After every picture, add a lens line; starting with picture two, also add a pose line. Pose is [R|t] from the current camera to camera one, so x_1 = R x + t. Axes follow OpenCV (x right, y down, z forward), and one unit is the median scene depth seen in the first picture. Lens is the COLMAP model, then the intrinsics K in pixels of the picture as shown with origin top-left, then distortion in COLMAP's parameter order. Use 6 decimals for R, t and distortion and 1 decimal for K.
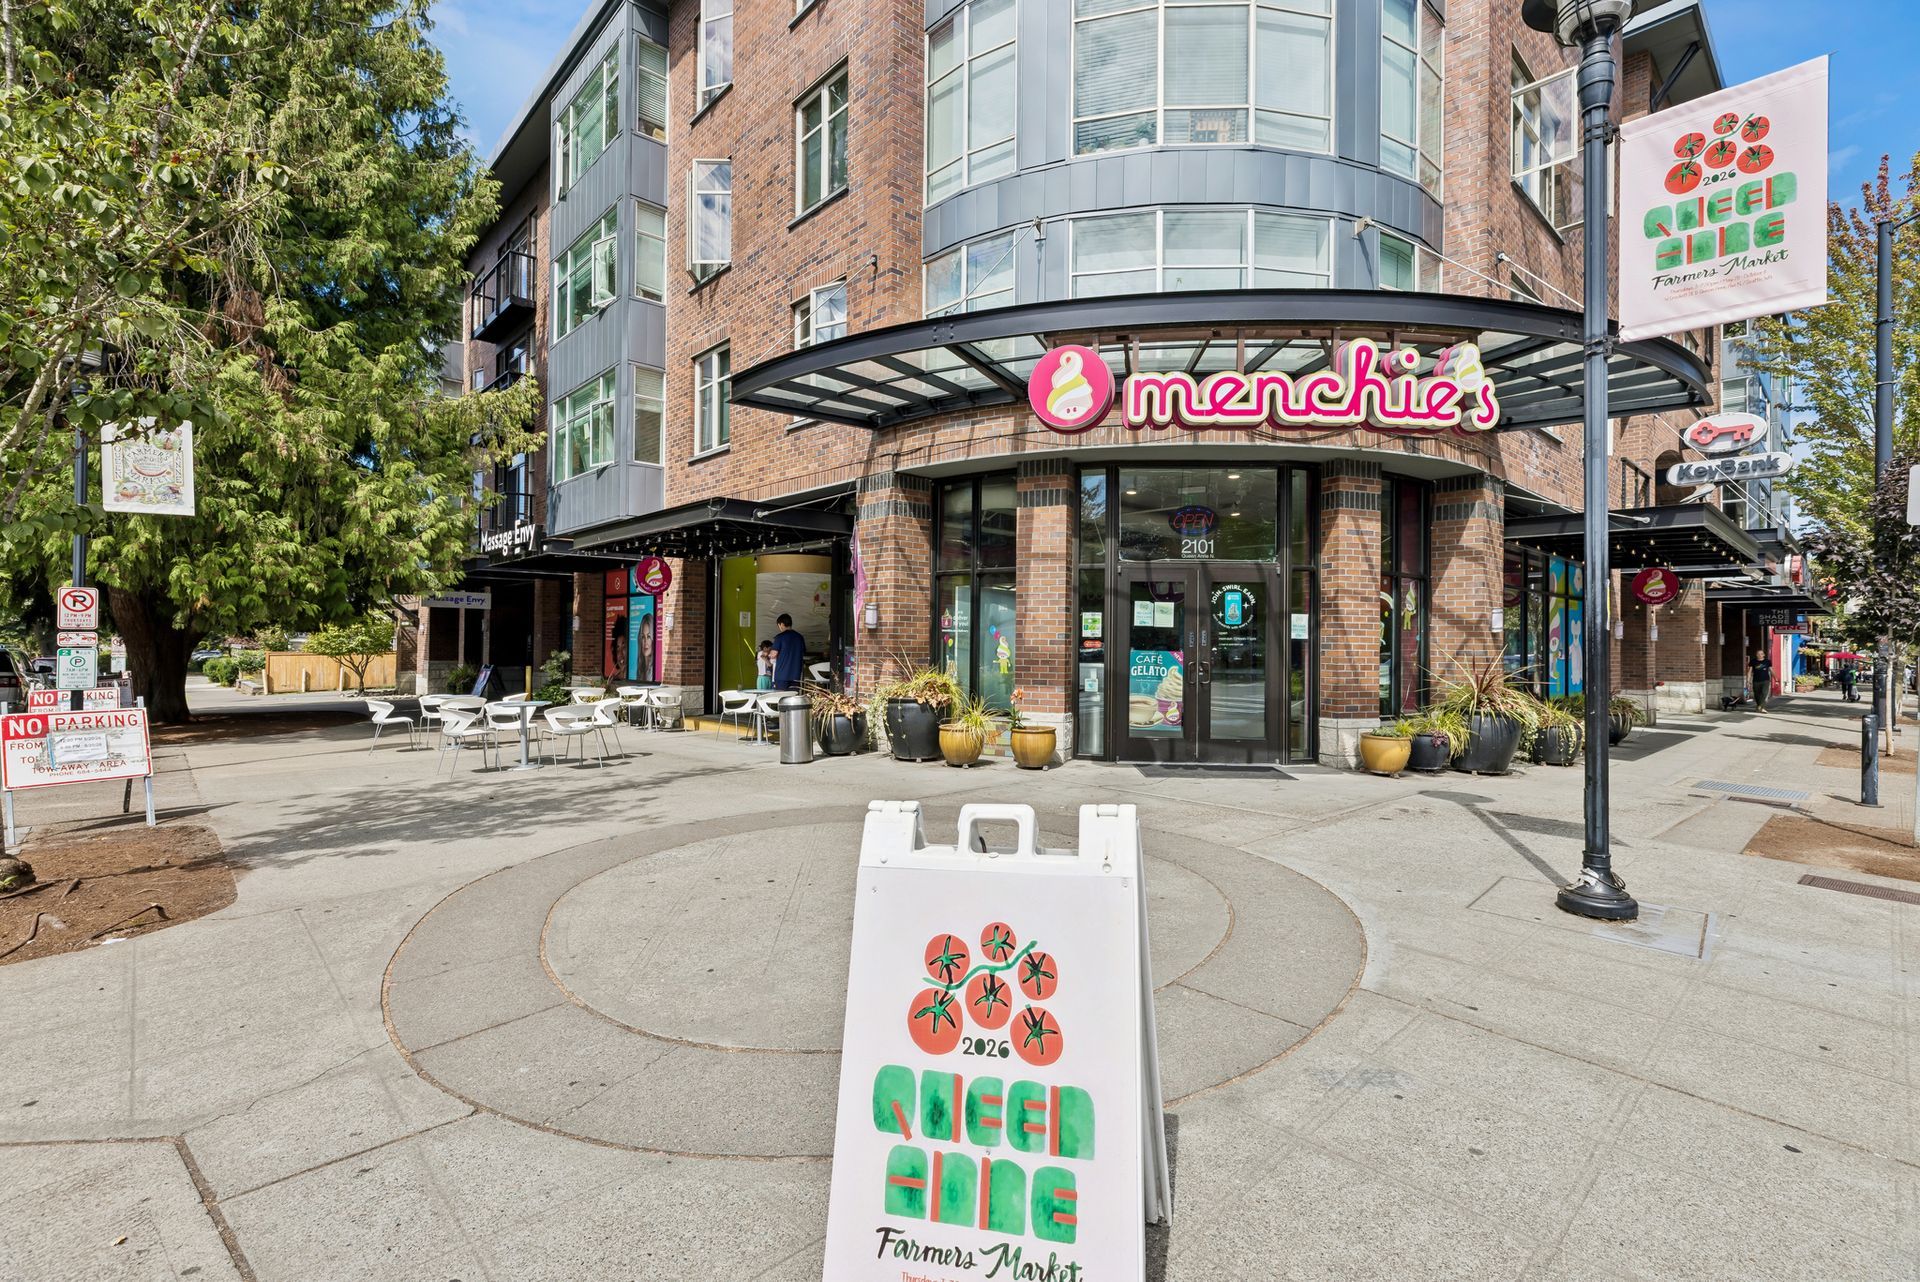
lens RADIAL K [[871.2, 0, 957.3], [0, 871.2, 617.7], [0, 0, 1]] dist [0.000447, -0.000100]
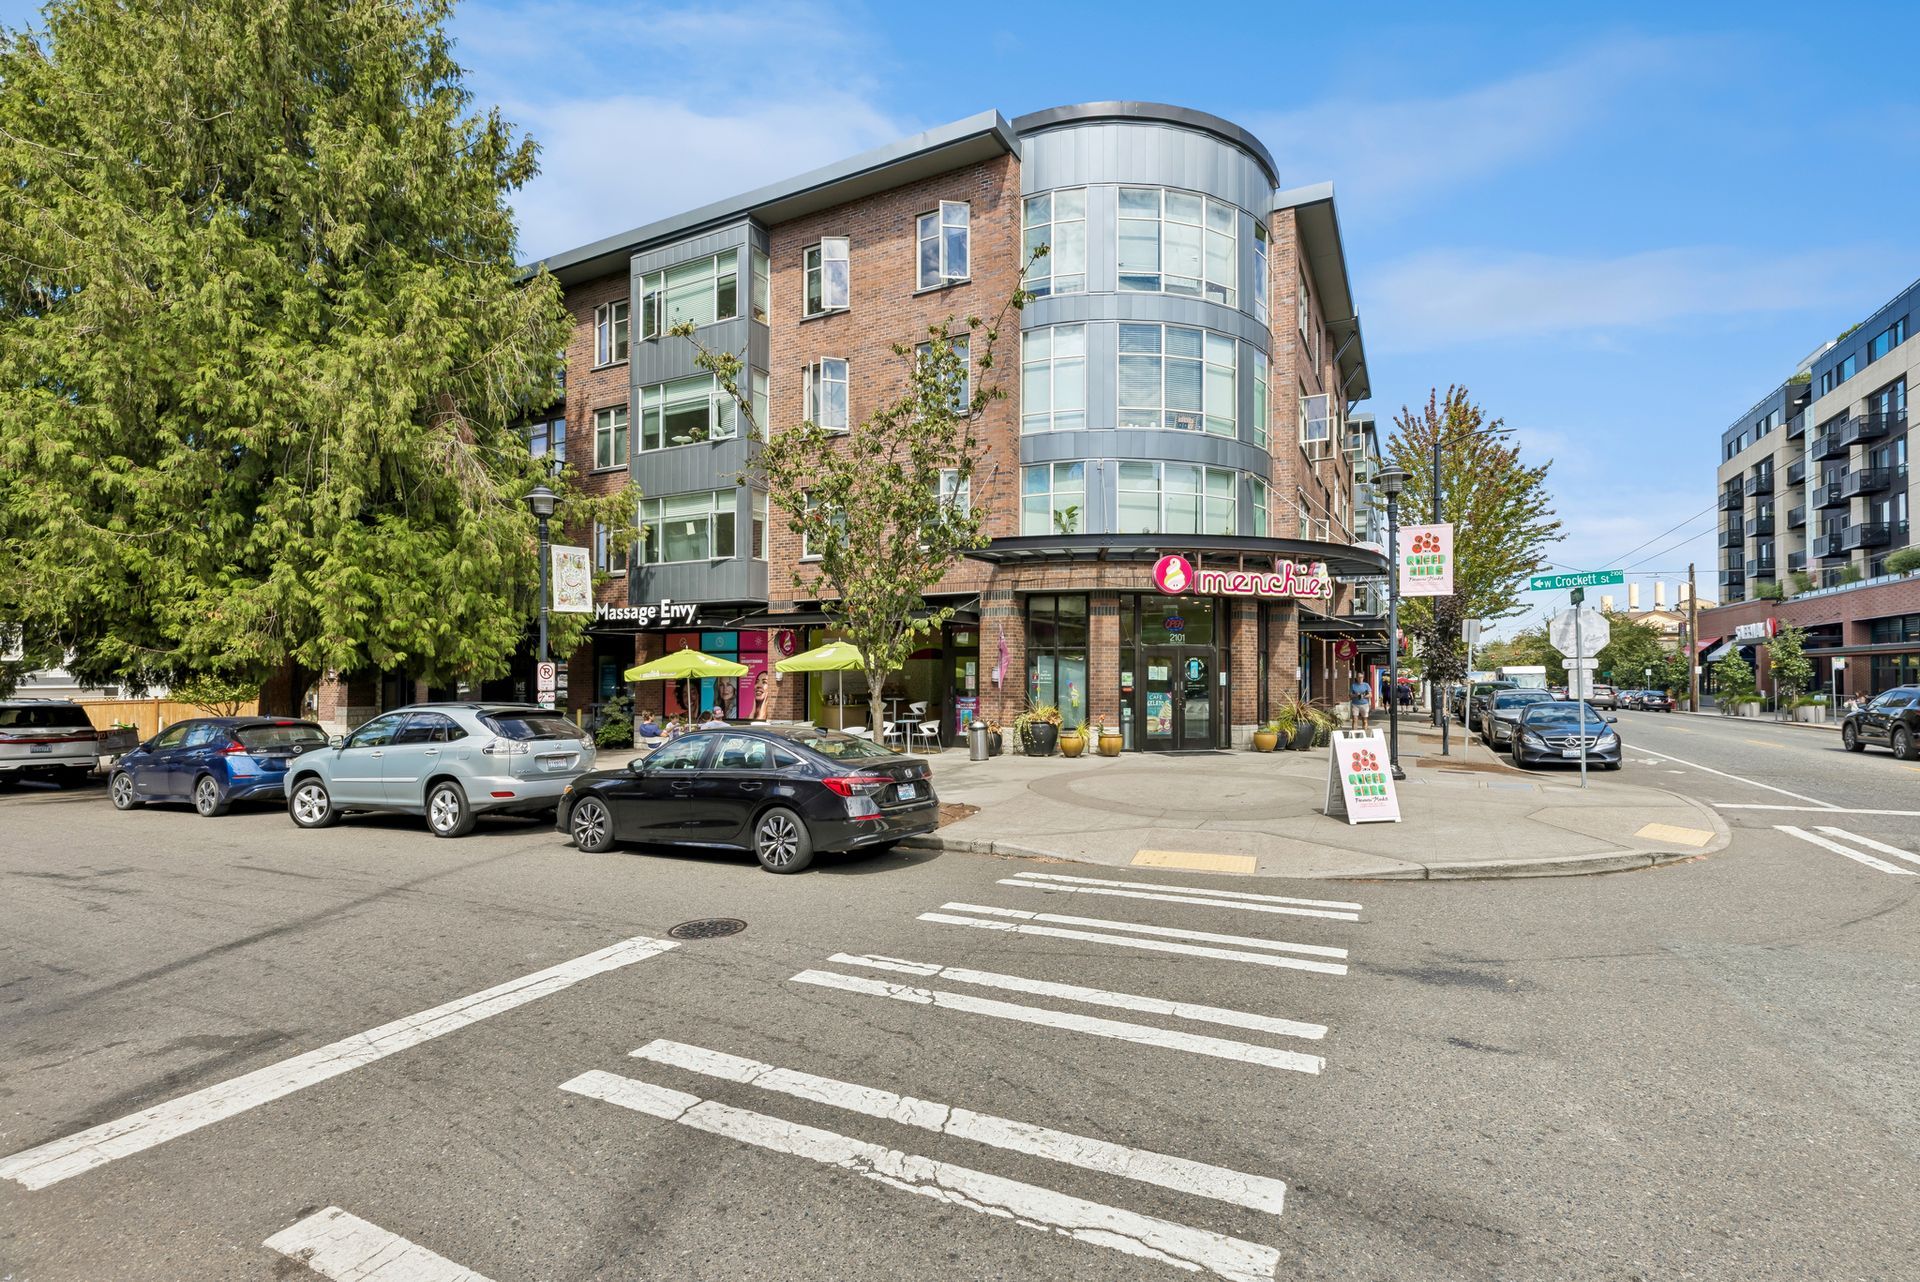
lens RADIAL K [[911.9, 0, 960.0], [0, 911.9, 641.0], [0, 0, 1]] dist [0.000321, -0.000005]
pose [[0.937181, 0.001694, 0.348840, -0.857488], [0.000001, 0.999988, -0.004859, -0.063415], [-0.348845, 0.004554, 0.937170, -0.699578]]
